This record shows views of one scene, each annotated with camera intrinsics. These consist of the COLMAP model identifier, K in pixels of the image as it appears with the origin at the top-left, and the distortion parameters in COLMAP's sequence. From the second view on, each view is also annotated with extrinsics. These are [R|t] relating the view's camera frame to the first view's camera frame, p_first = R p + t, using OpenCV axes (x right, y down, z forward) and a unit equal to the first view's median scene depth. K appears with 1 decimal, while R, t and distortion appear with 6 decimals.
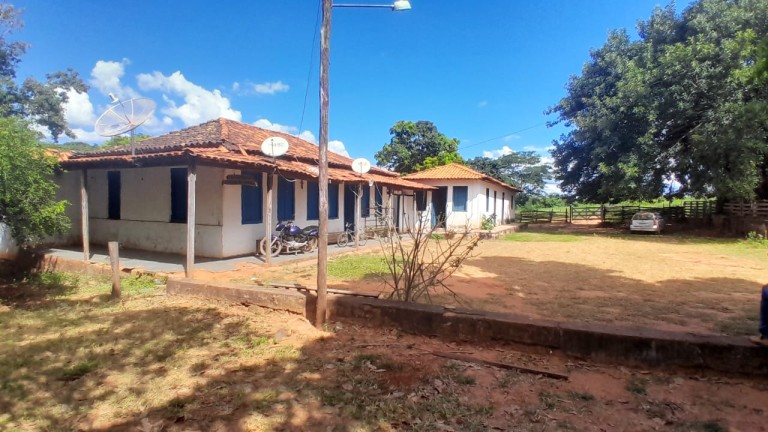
lens RADIAL K [[380.4, 0, 384.0], [0, 380.4, 216.0], [0, 0, 1]] dist [-0.002179, -0.000531]
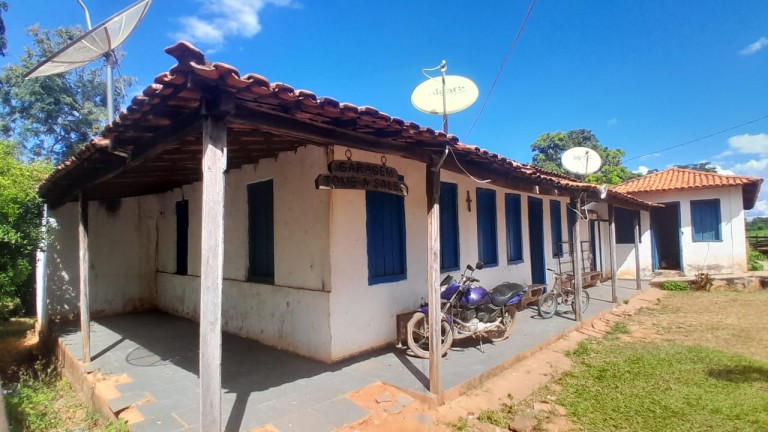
lens RADIAL K [[380.4, 0, 384.0], [0, 380.4, 216.0], [0, 0, 1]] dist [-0.002179, -0.000531]
pose [[0.952897, -0.056688, -0.297949, -0.188048], [0.028342, 0.994722, -0.098613, -0.015408], [0.301967, 0.085524, 0.949474, 0.491220]]
